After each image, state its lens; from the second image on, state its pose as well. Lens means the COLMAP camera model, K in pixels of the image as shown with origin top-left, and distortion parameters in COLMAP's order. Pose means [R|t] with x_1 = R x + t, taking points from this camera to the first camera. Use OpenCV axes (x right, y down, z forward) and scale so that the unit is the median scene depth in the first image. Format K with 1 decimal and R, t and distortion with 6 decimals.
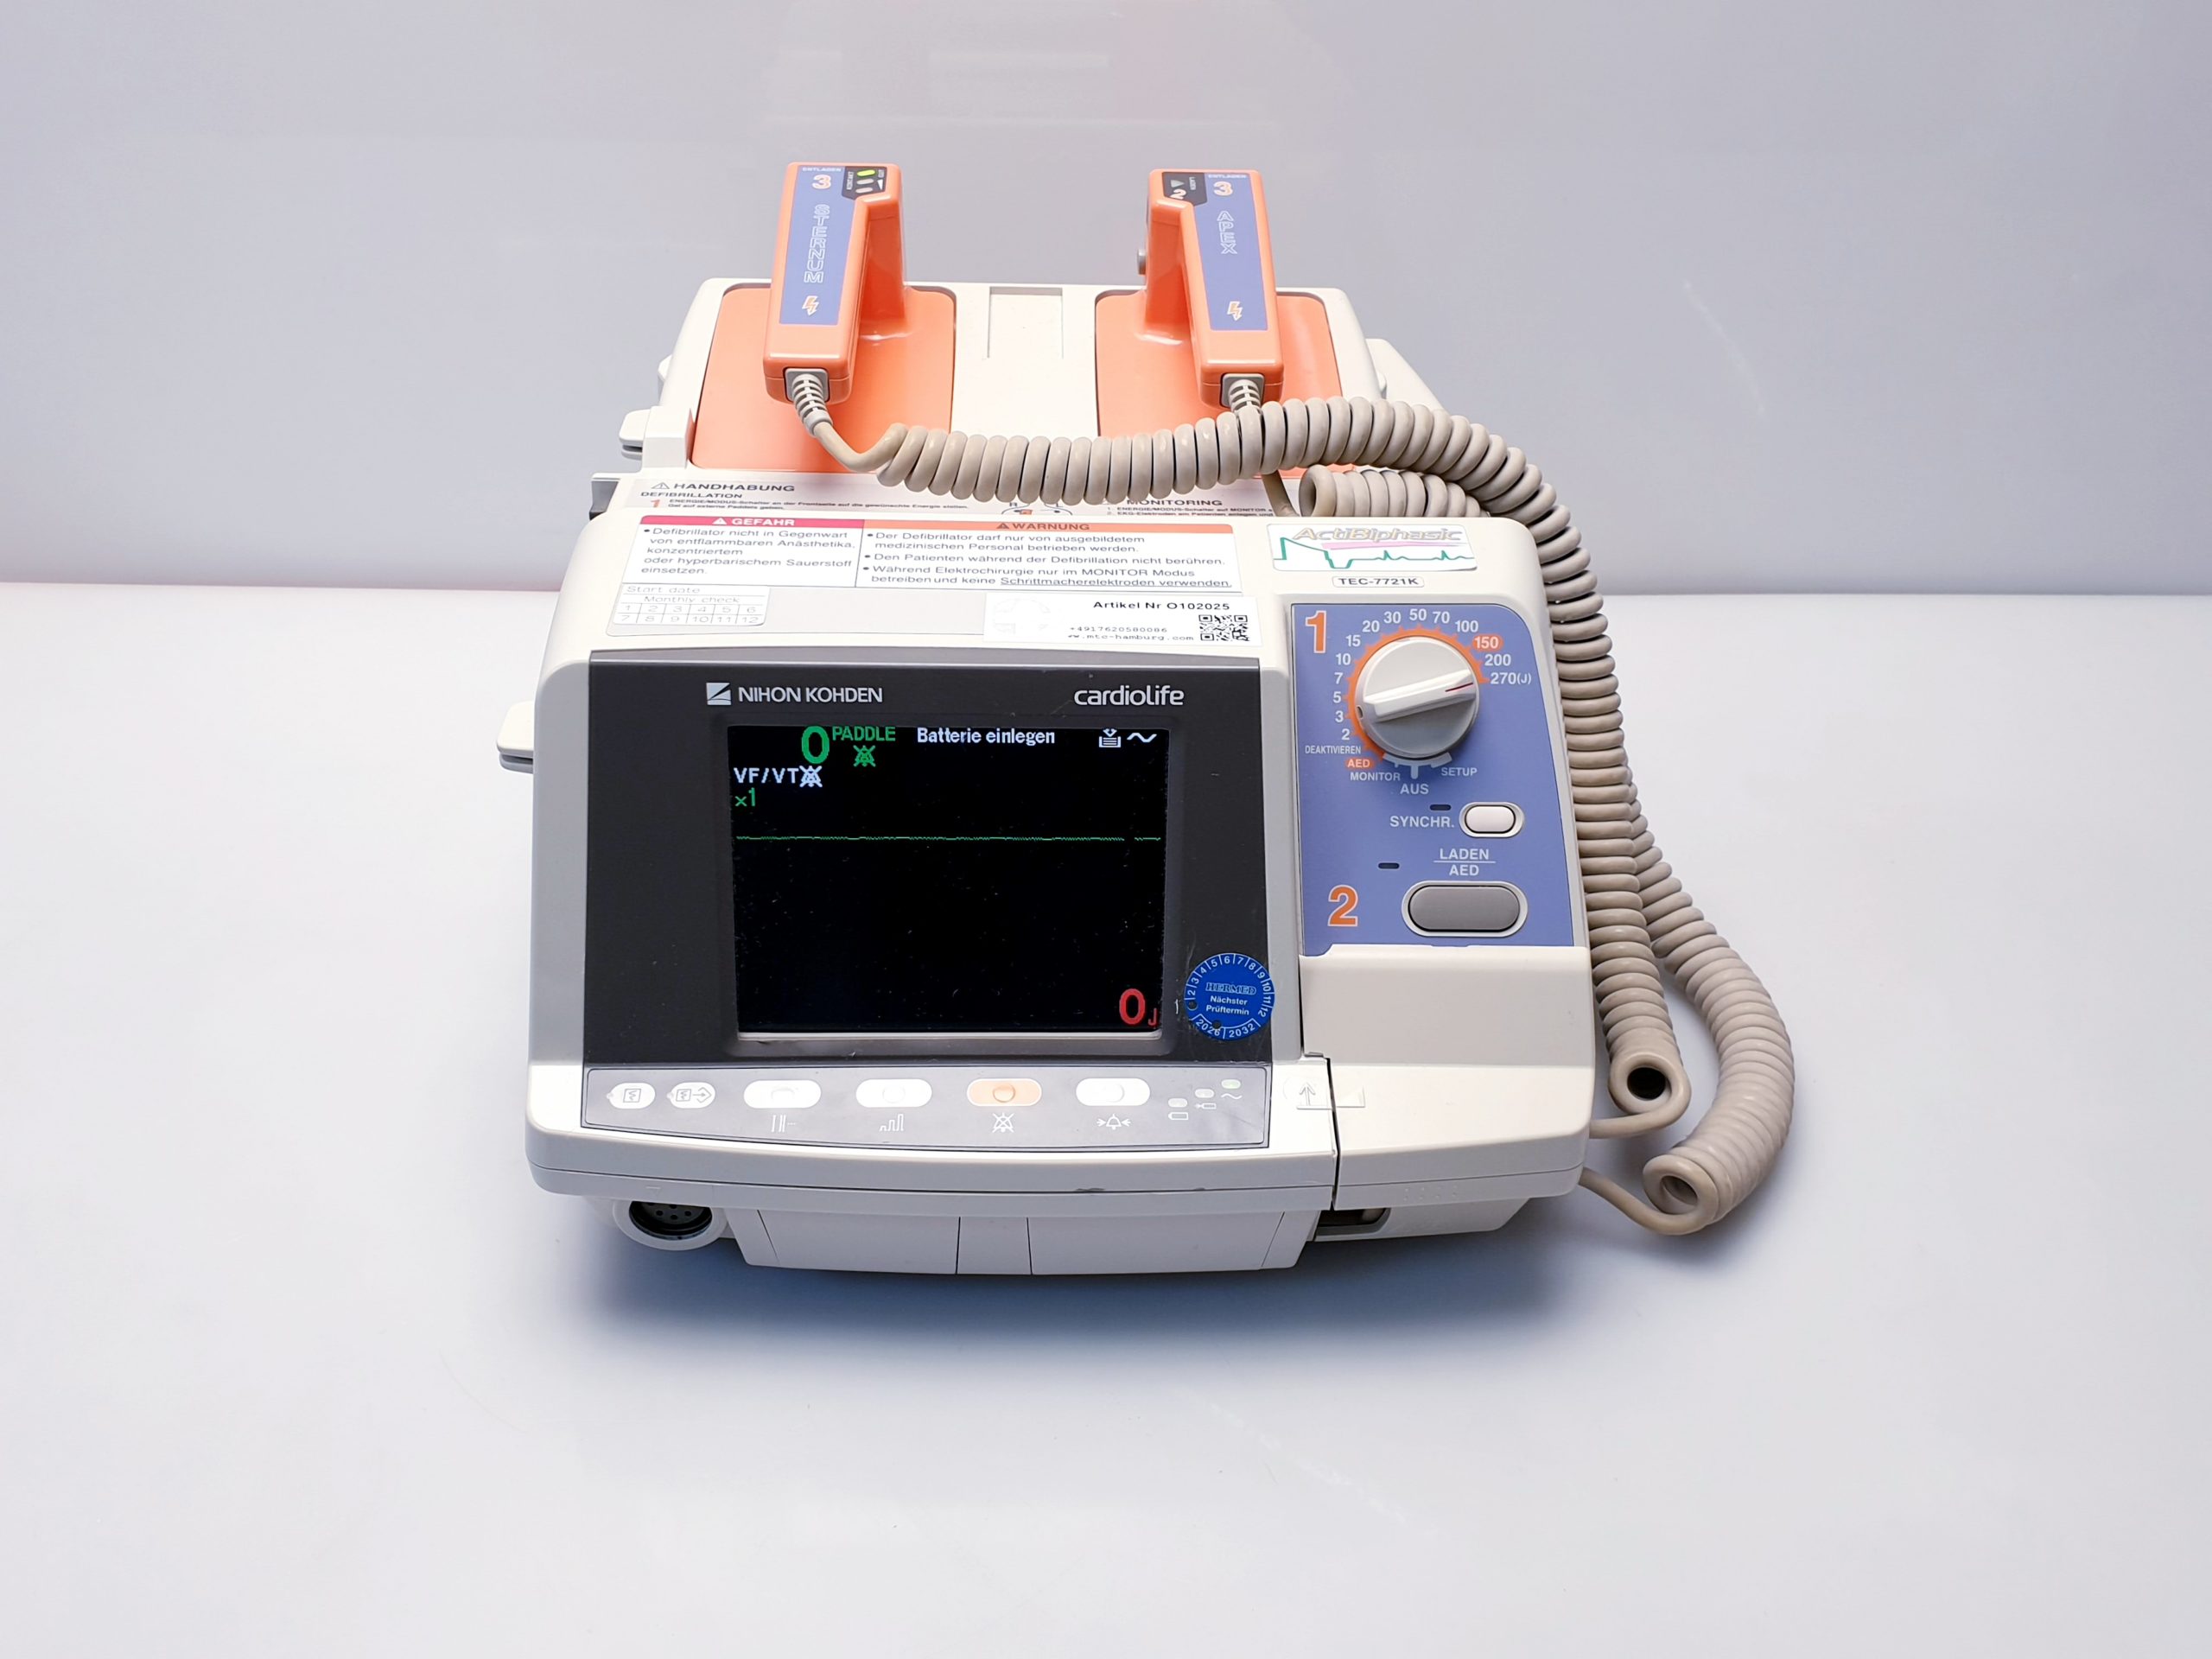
lens RADIAL K [[1990.3, 0, 1122.0], [0, 1990.3, 819.3], [0, 0, 1]] dist [0.285582, -1.156707]
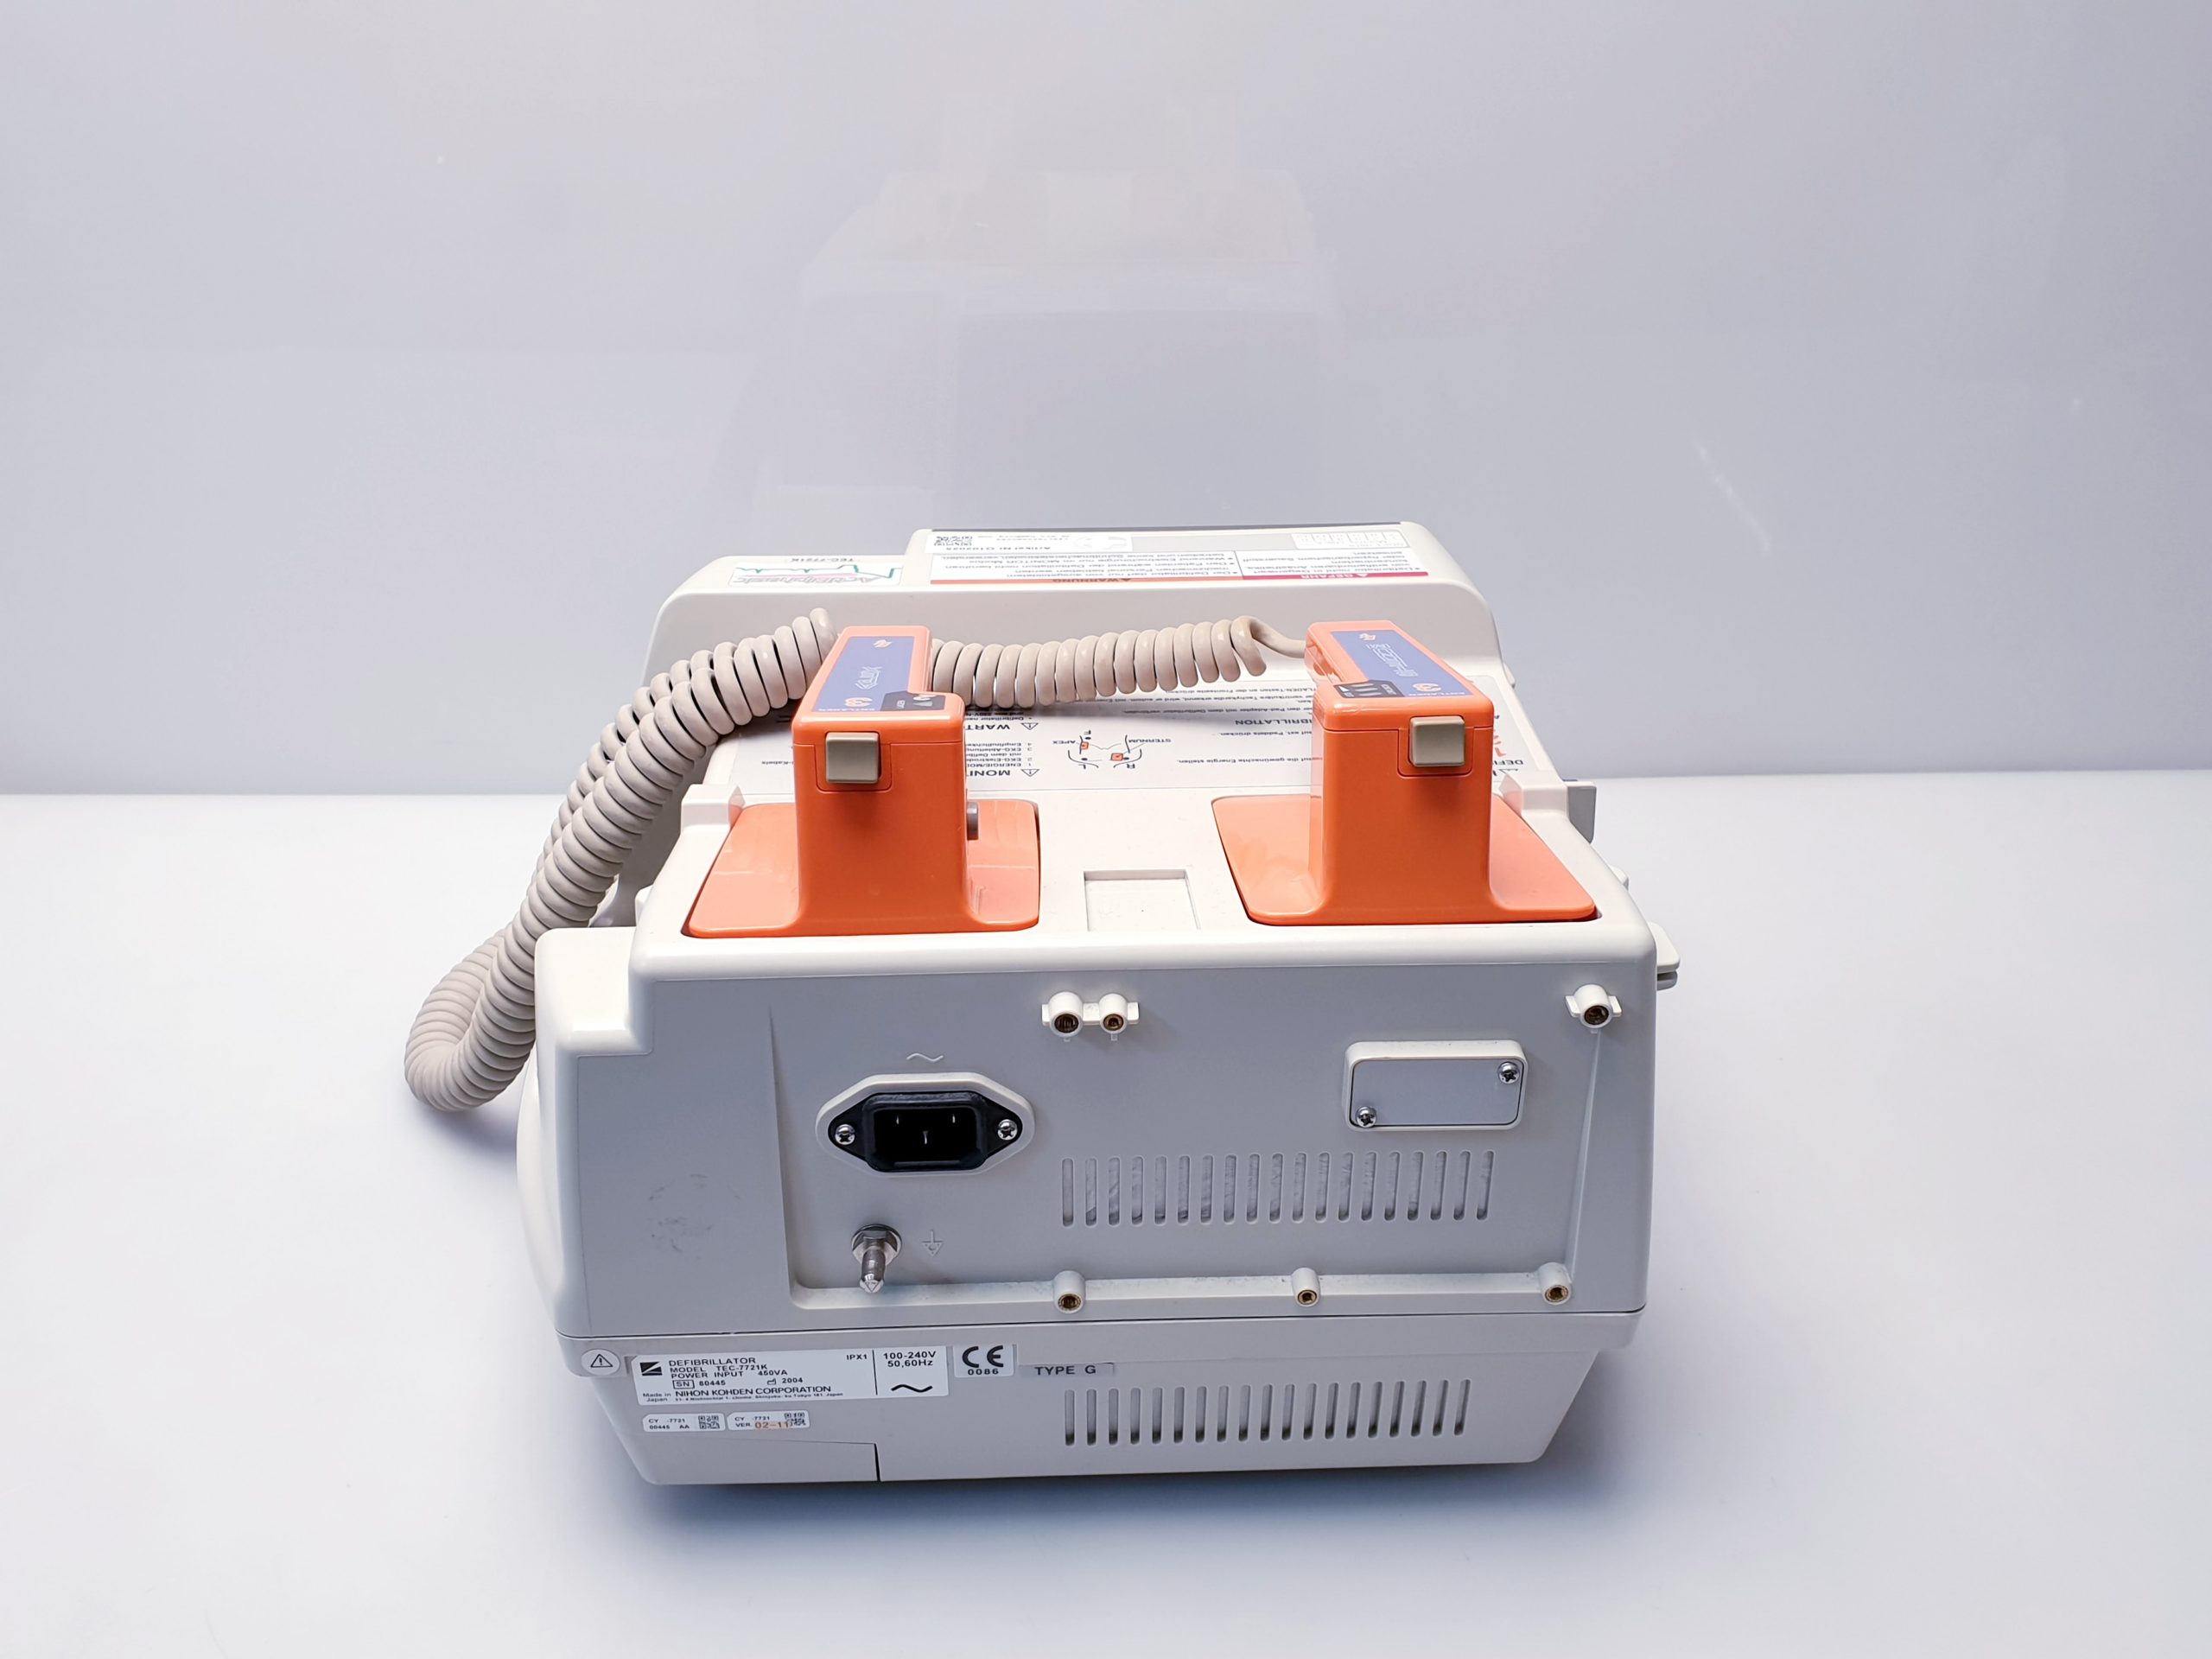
lens RADIAL K [[2043.0, 0, 1080.7], [0, 2043.0, 832.8], [0, 0, 1]] dist [0.251330, -0.940736]
pose [[-0.999798, -0.019771, -0.003642, -0.032397], [-0.012768, 0.484582, 0.874653, -1.170511], [-0.015527, 0.874523, -0.484736, 1.778469]]
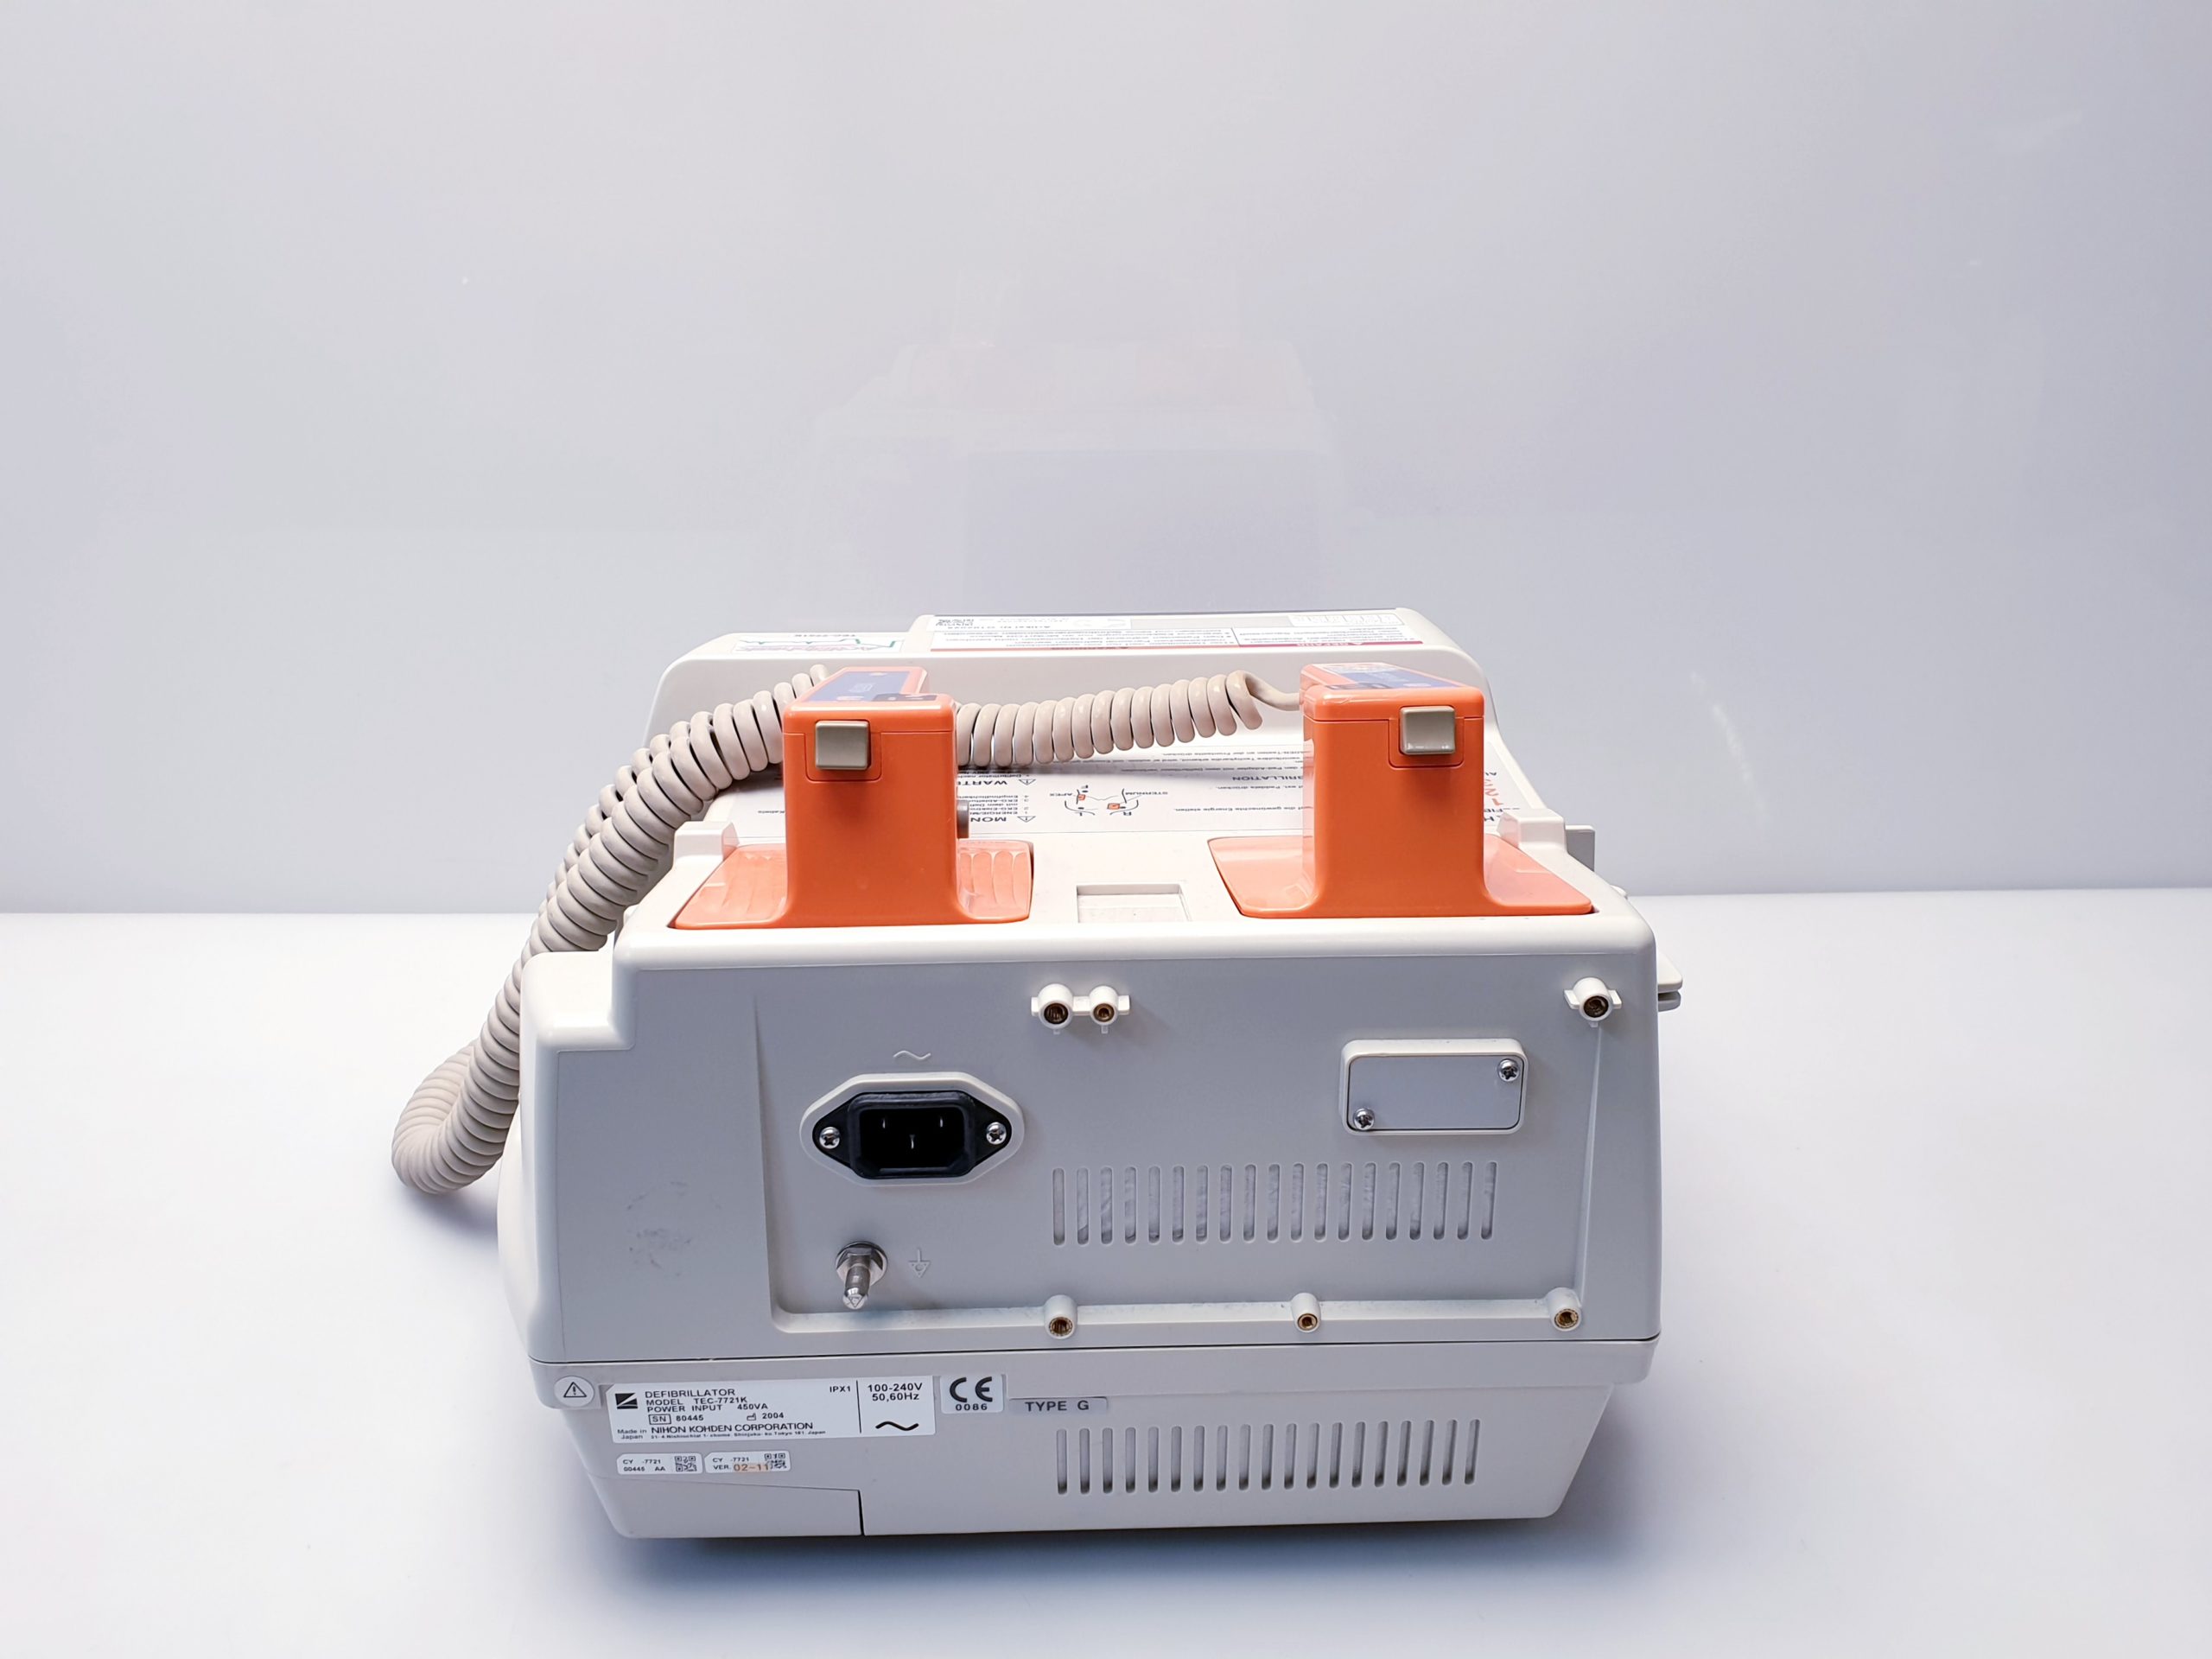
lens RADIAL K [[2043.0, 0, 1080.7], [0, 2043.0, 832.8], [0, 0, 1]] dist [0.251330, -0.940736]
pose [[-0.999776, -0.019552, 0.008125, -0.047097], [-0.005019, 0.591626, 0.806197, -1.103607], [-0.020570, 0.805975, -0.591591, 1.873226]]
